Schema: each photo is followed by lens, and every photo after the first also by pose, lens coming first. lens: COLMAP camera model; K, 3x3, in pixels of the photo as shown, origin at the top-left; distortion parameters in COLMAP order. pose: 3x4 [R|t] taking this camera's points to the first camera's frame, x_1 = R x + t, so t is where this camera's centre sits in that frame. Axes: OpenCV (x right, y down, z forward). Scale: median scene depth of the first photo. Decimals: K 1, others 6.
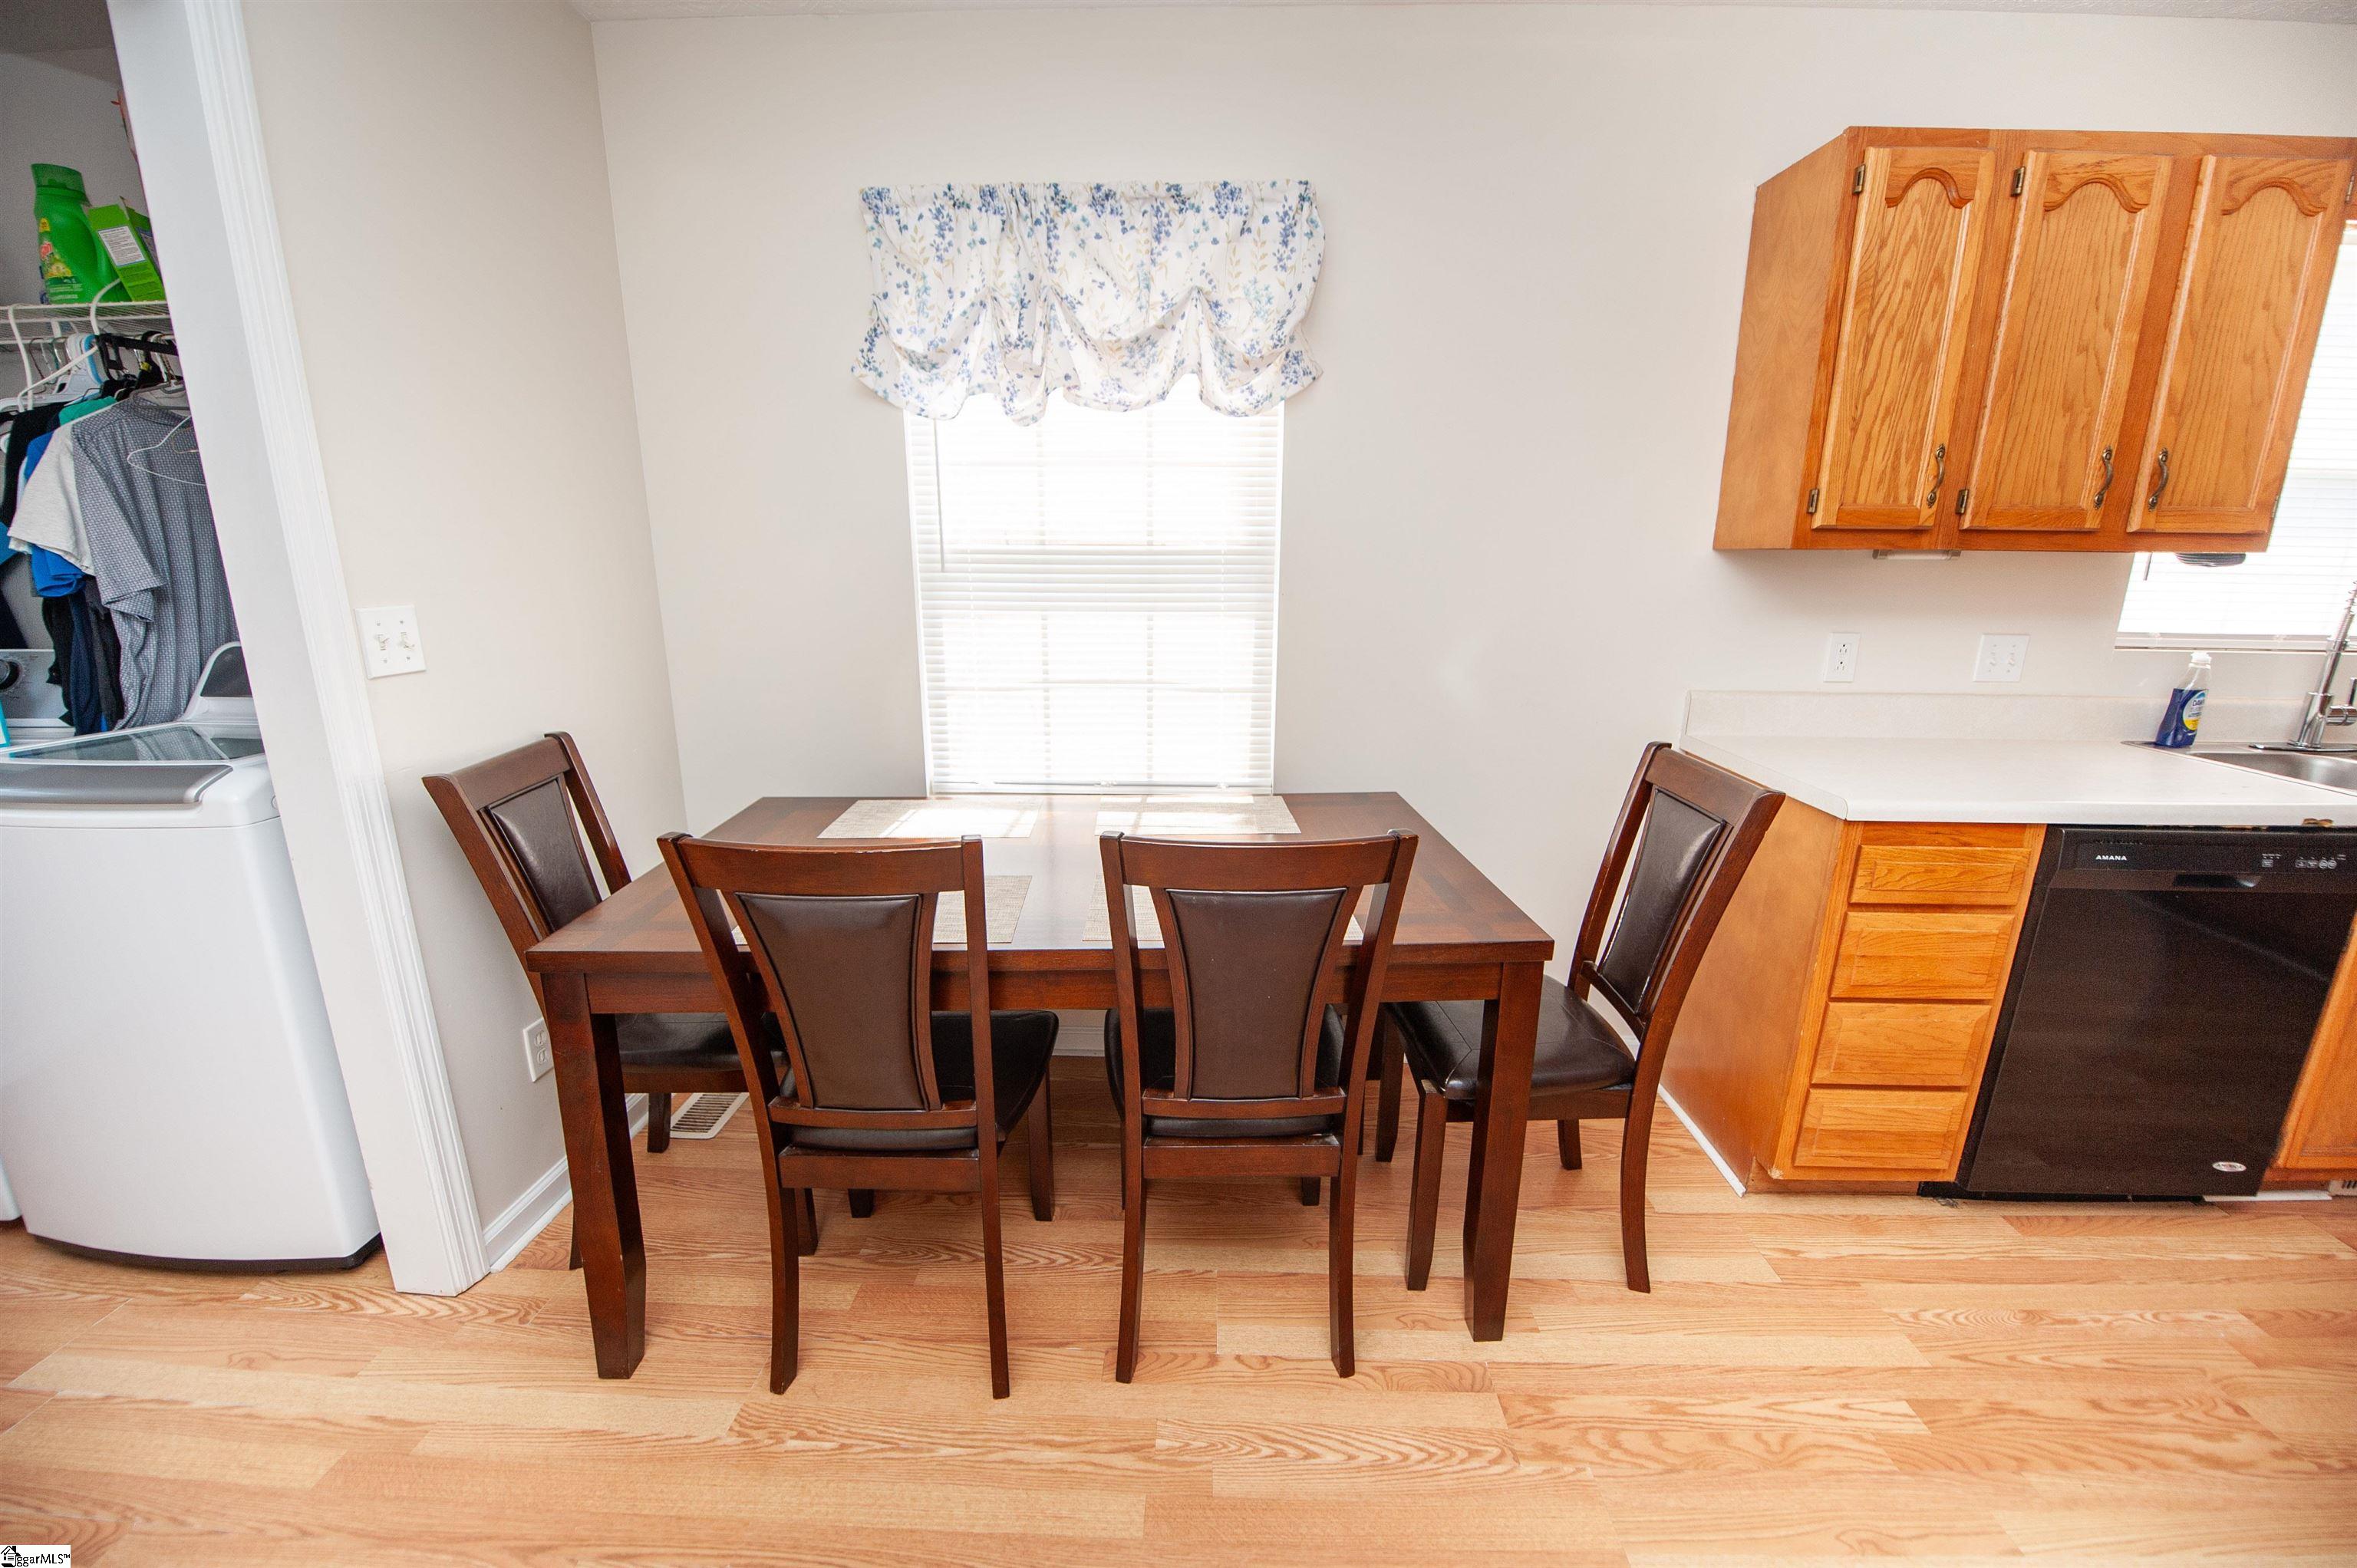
lens RADIAL K [[932.1, 0, 1184.1], [0, 932.1, 793.8], [0, 0, 1]] dist [-0.024107, 0.000112]
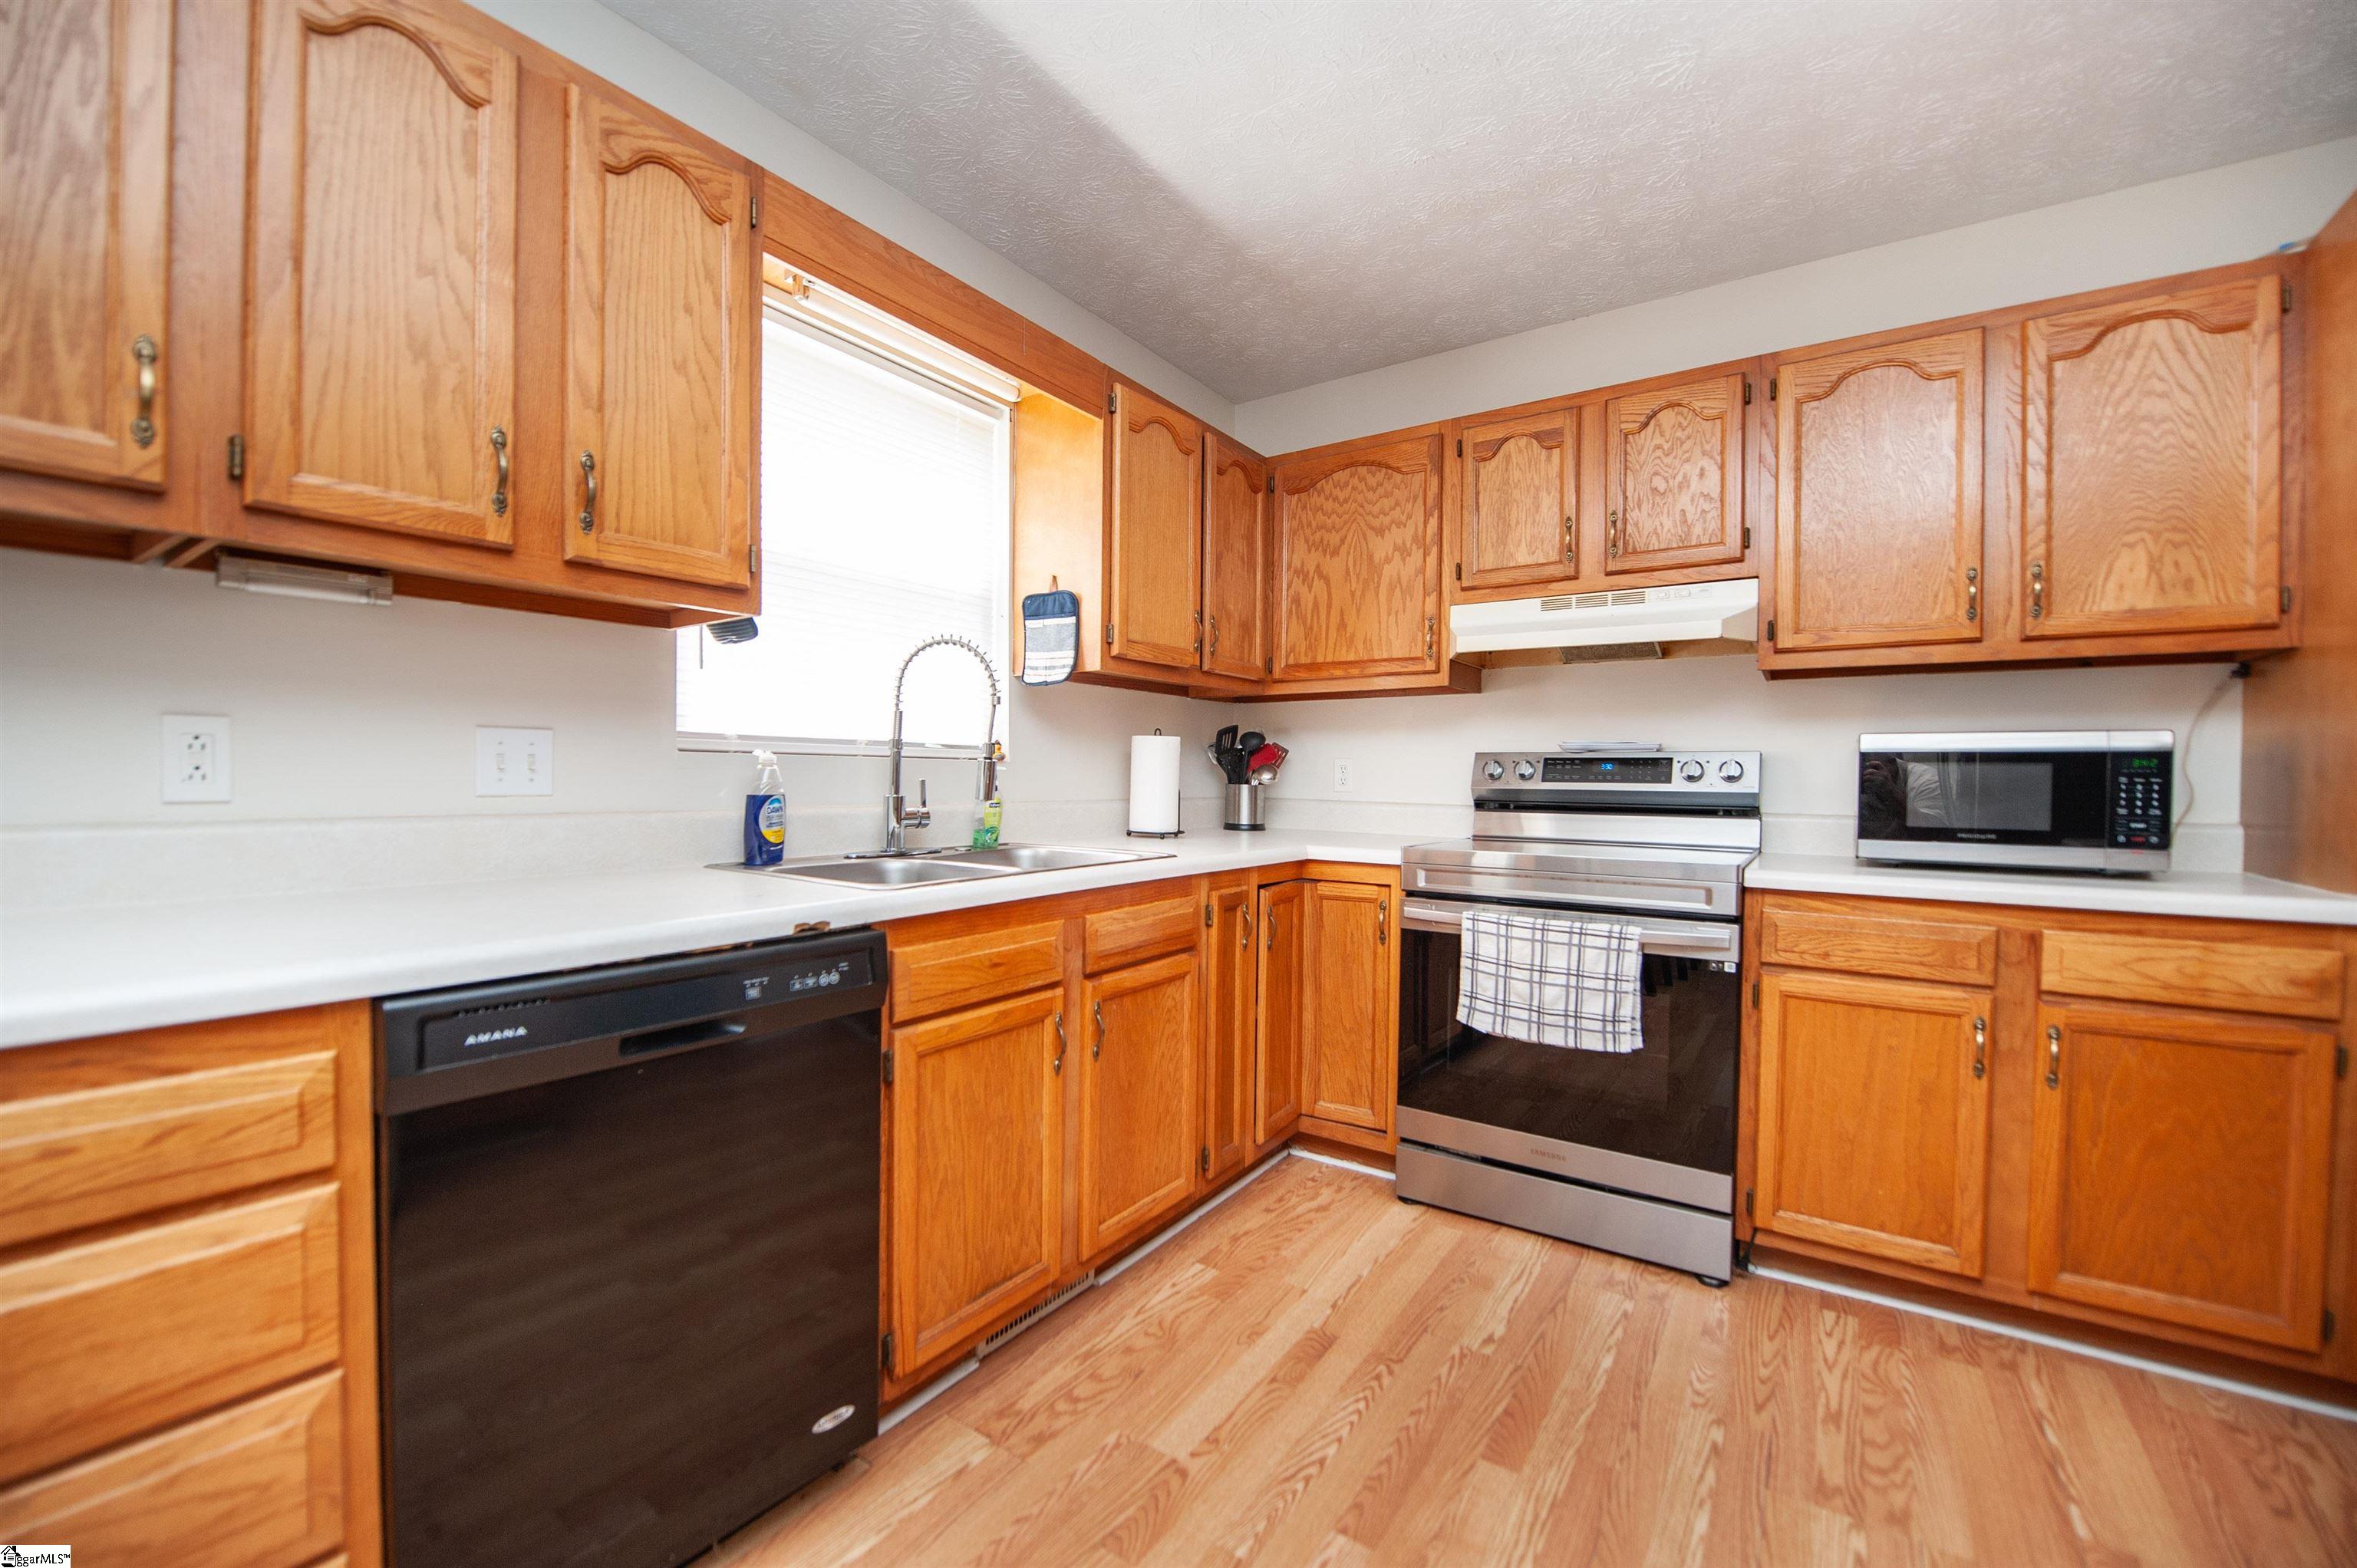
lens RADIAL K [[941.3, 0, 1180.7], [0, 941.3, 794.5], [0, 0, 1]] dist [-0.016978, -0.003785]
pose [[0.538476, -0.014397, 0.842518, 0.713482], [0.199669, 0.973559, -0.110977, 0.069320], [-0.818643, 0.227983, 0.527113, 0.275242]]
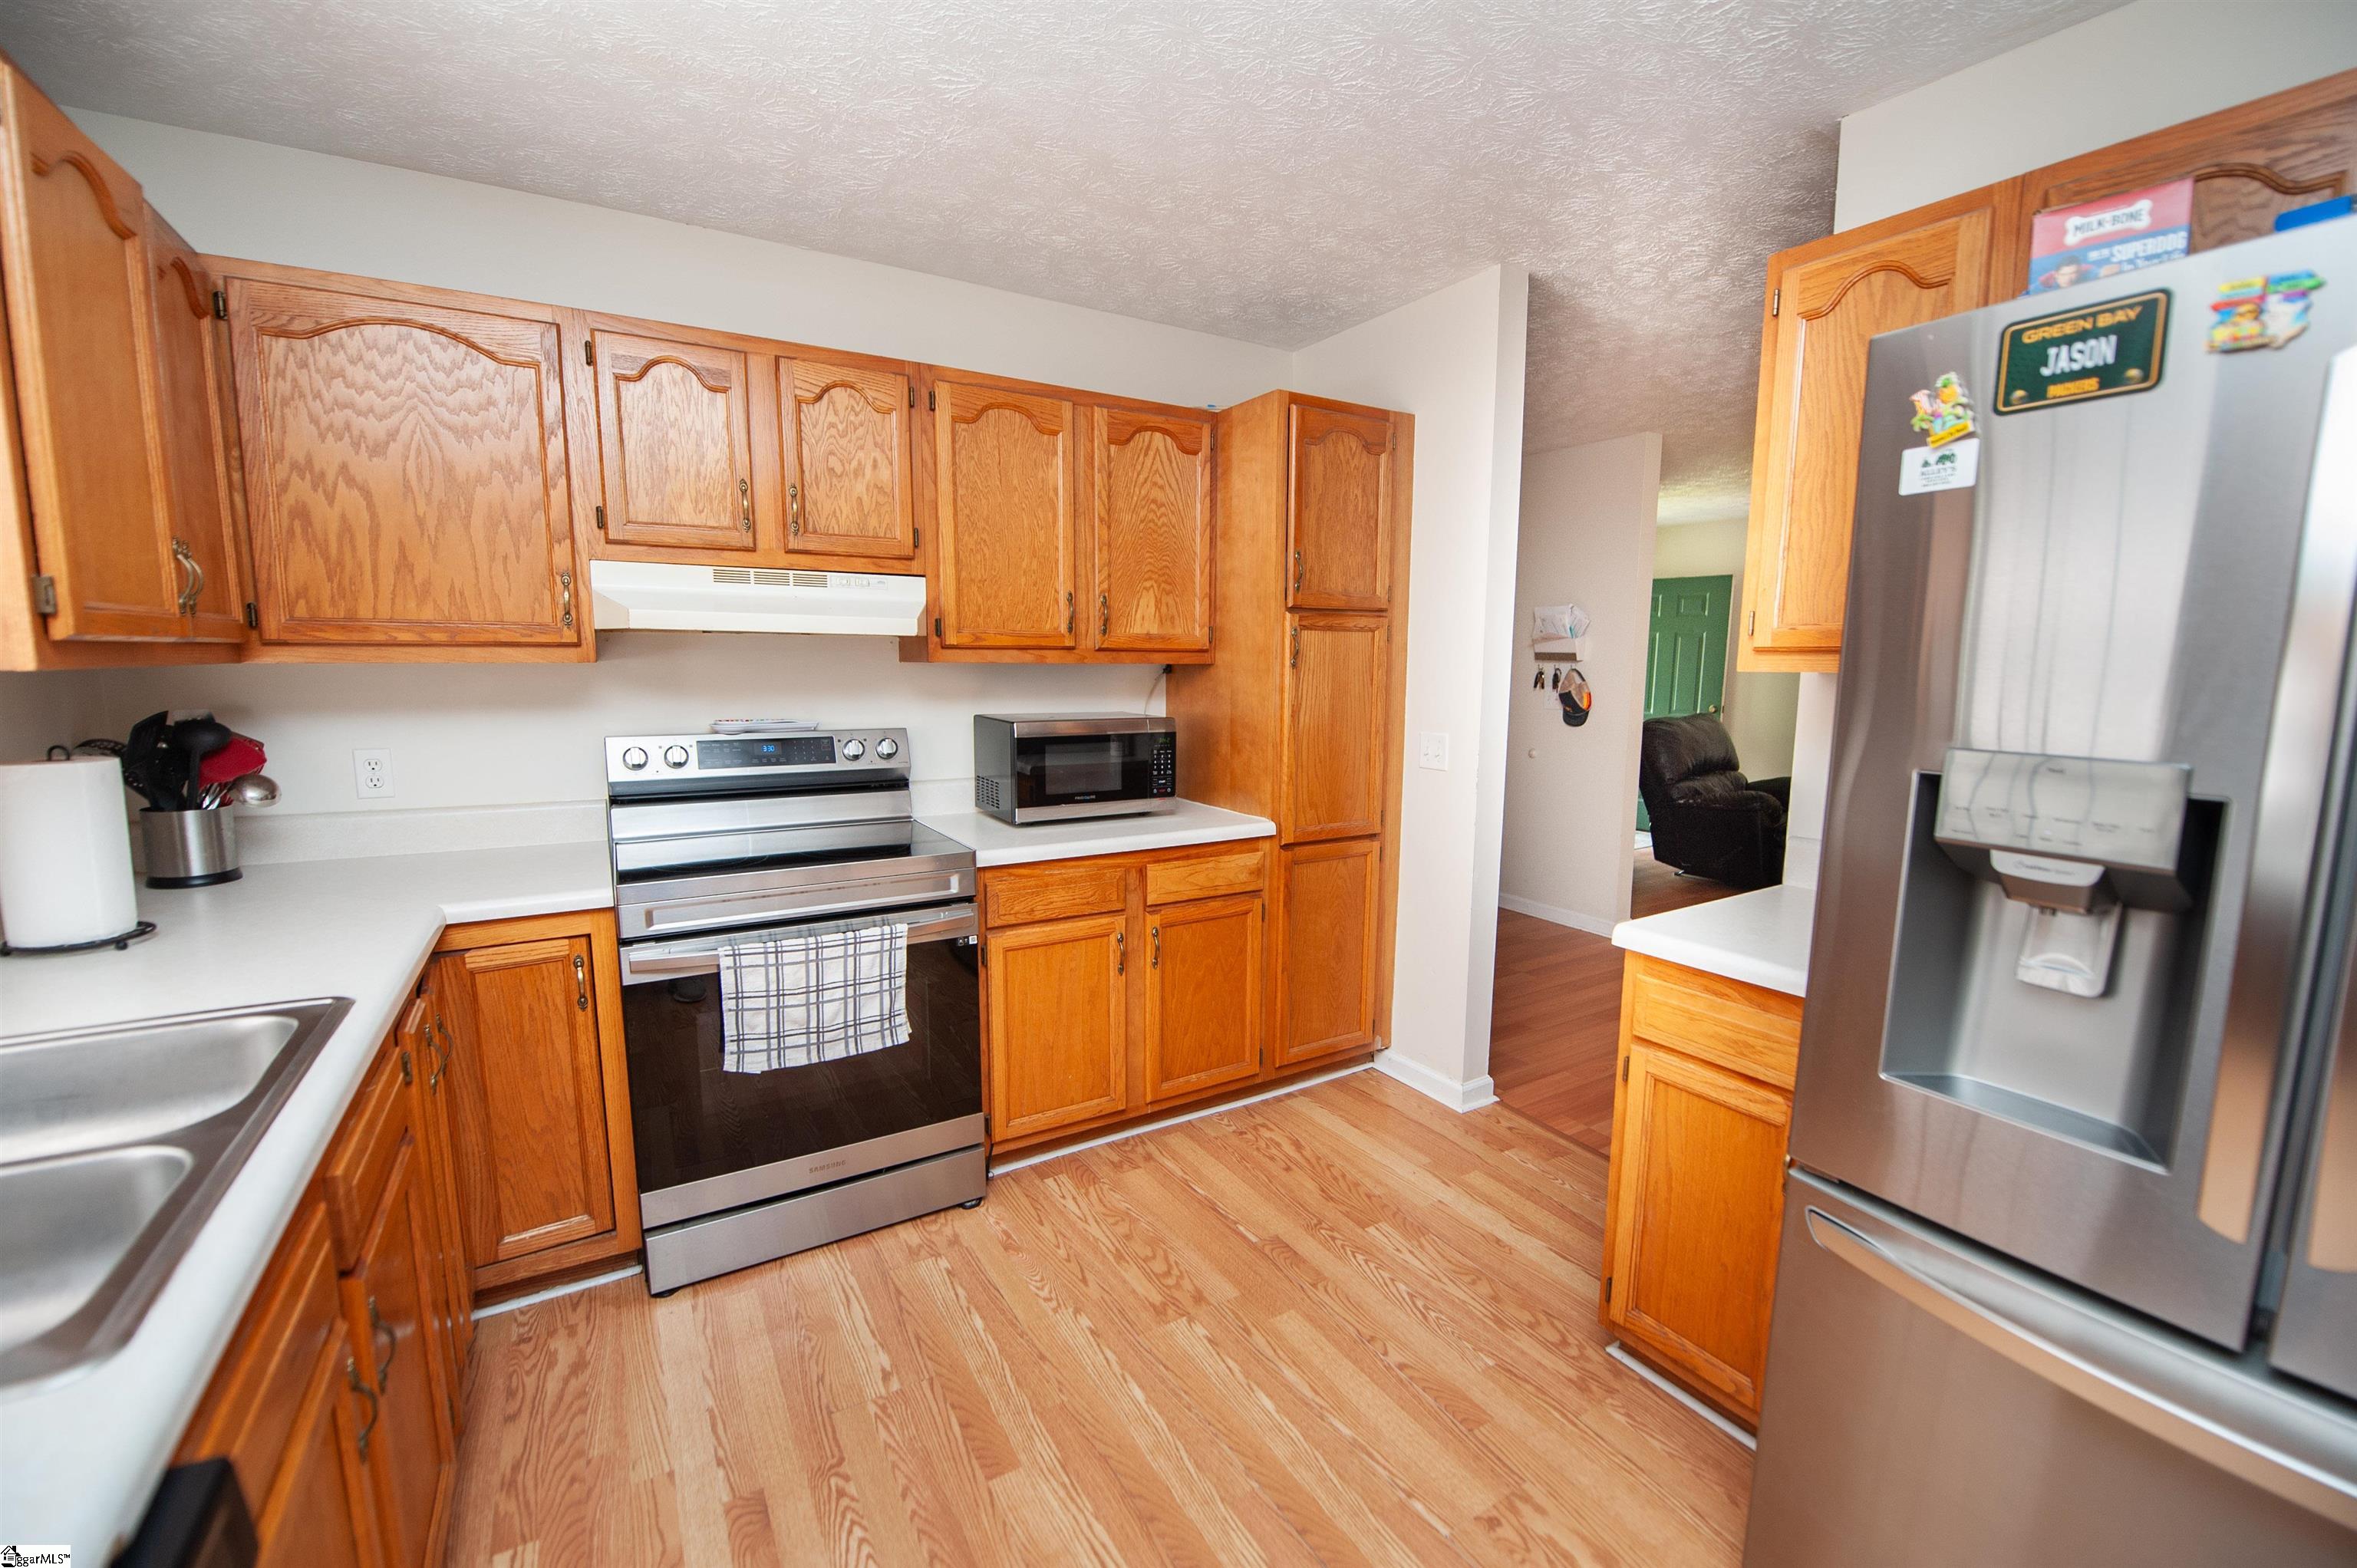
lens RADIAL K [[955.1, 0, 1181.0], [0, 955.1, 794.3], [0, 0, 1]] dist [-0.016727, -0.003925]
pose [[-0.551159, -0.124265, 0.825095, 0.799948], [0.195667, 0.942027, 0.272580, -0.211571], [-0.811134, 0.311679, -0.494892, 0.729911]]
